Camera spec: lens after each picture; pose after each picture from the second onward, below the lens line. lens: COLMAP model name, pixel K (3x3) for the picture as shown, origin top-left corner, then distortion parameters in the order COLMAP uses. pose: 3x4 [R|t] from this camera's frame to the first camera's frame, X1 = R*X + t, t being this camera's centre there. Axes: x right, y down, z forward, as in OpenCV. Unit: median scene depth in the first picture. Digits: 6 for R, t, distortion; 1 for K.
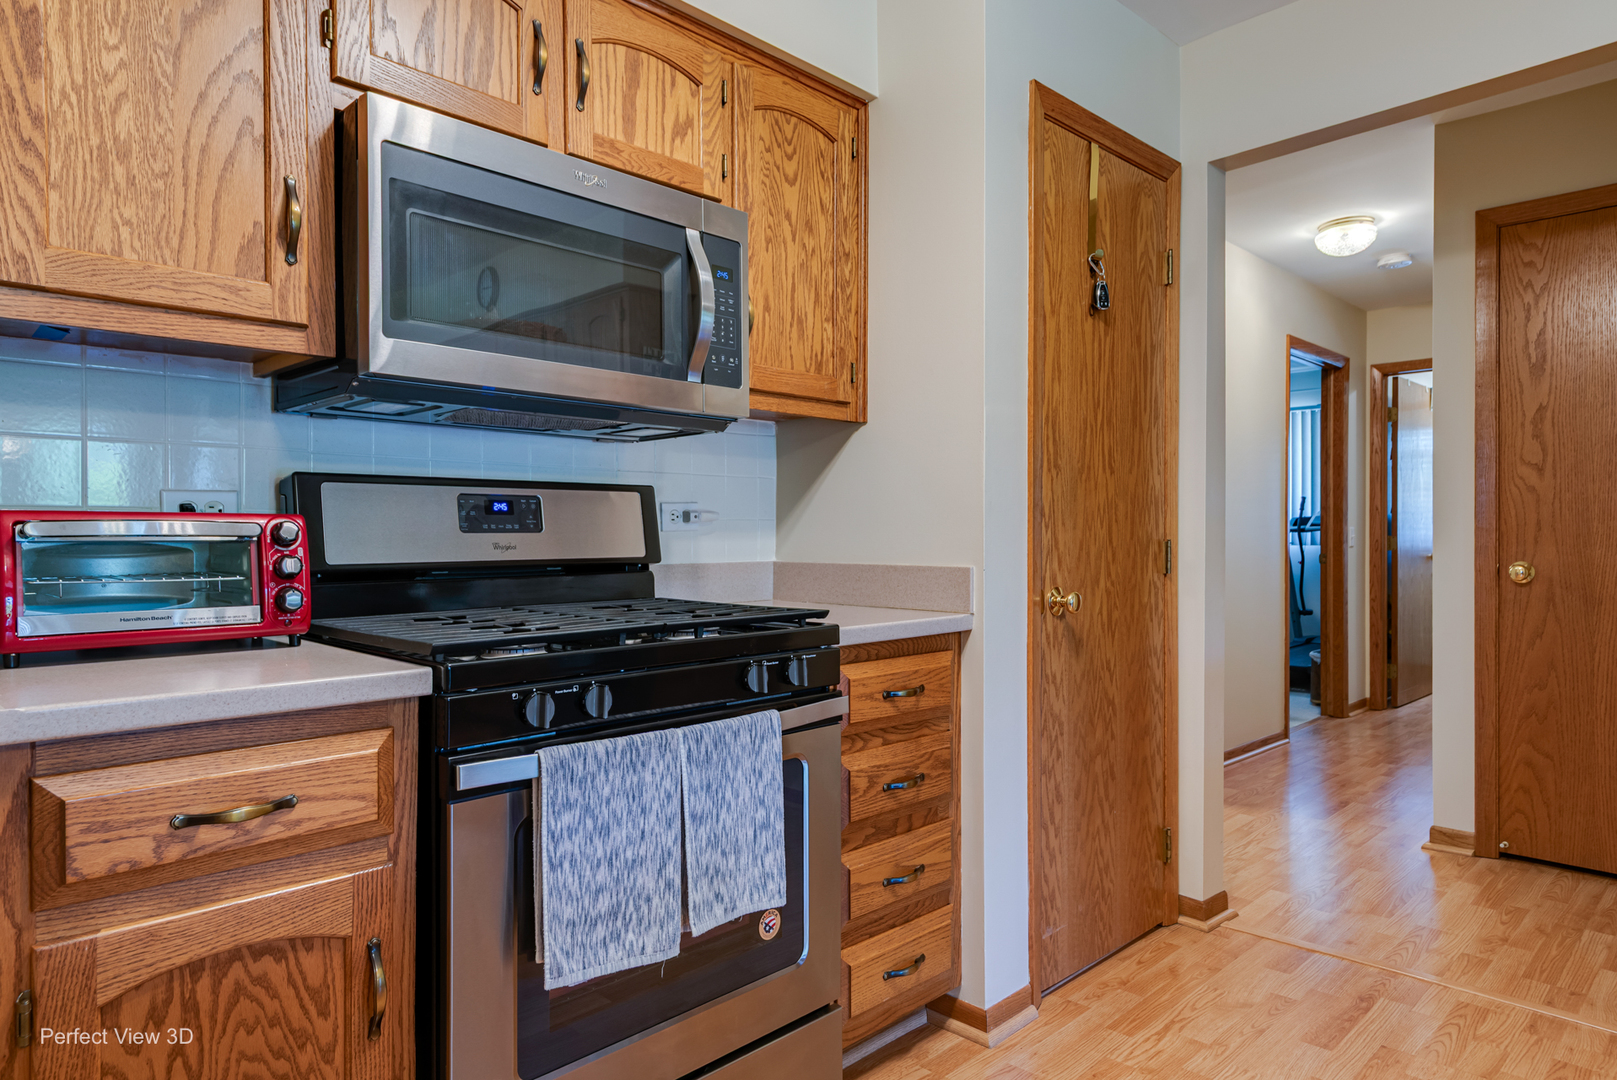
lens RADIAL K [[996.7, 0, 808.5], [0, 996.7, 540.0], [0, 0, 1]] dist [0.007255, -0.000683]
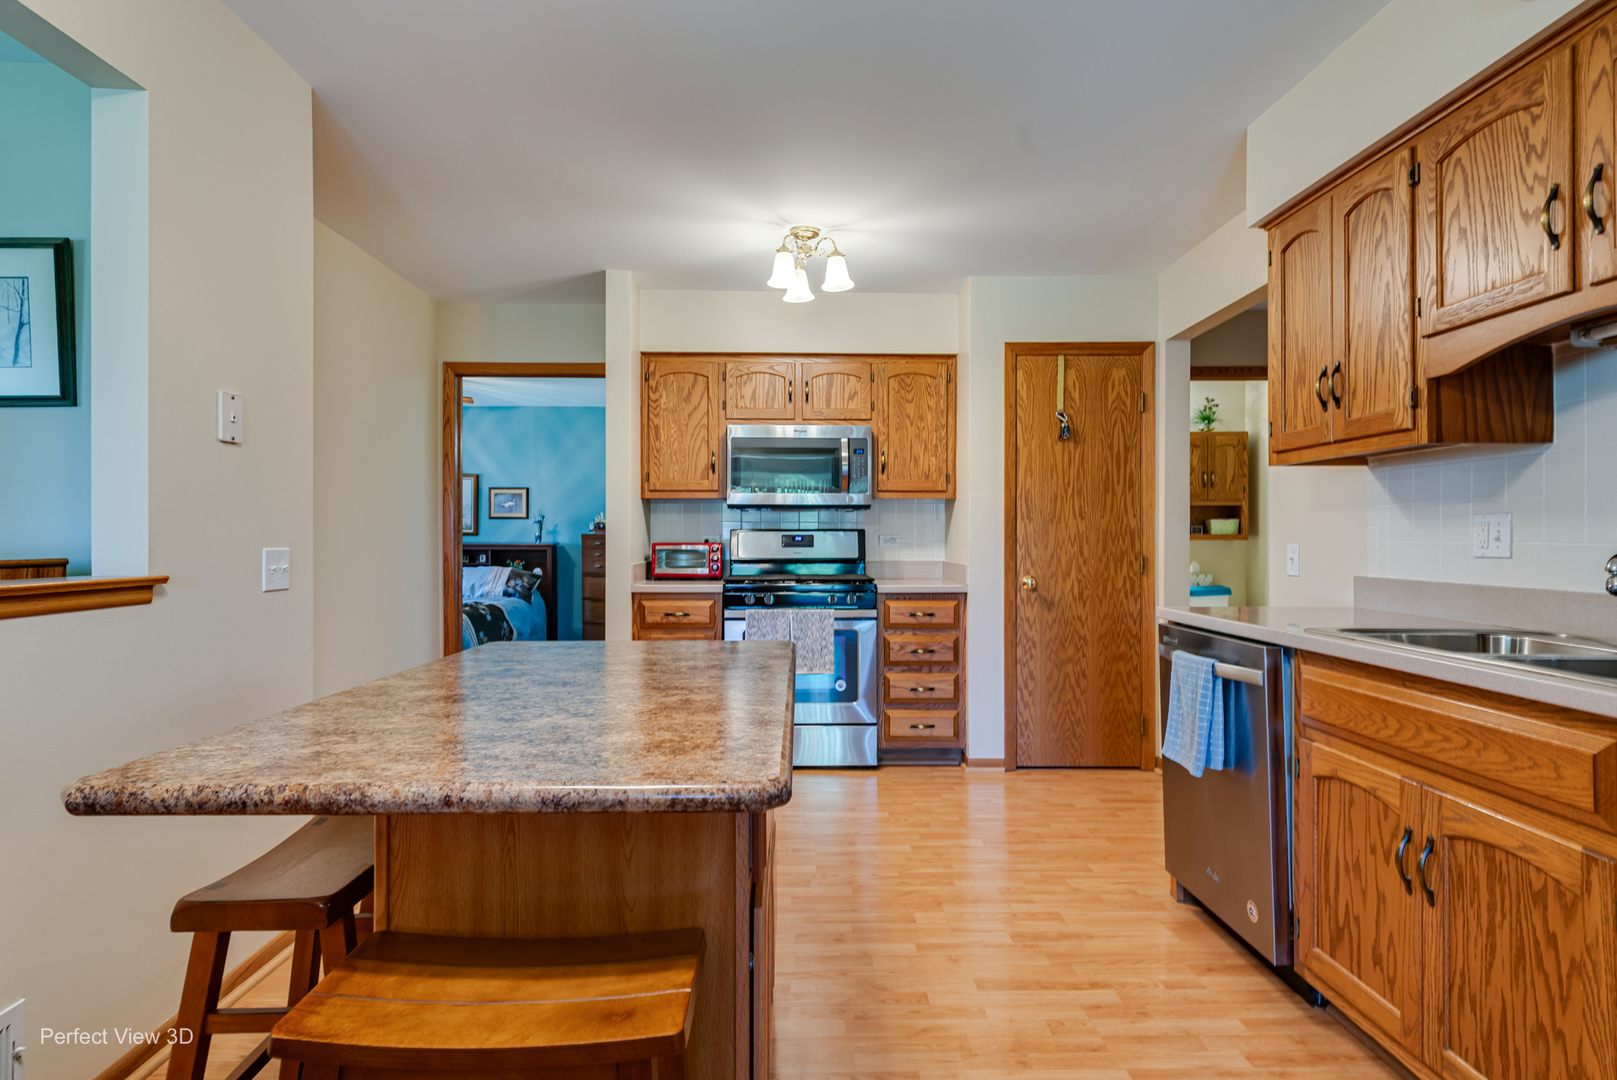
lens RADIAL K [[921.7, 0, 808.5], [0, 921.7, 540.0], [0, 0, 1]] dist [0.001683, -0.000311]
pose [[0.710573, 0.006942, -0.703589, 1.373537], [-0.005195, 0.999976, 0.004621, -0.036769], [0.703605, 0.000371, 0.710592, -0.746633]]
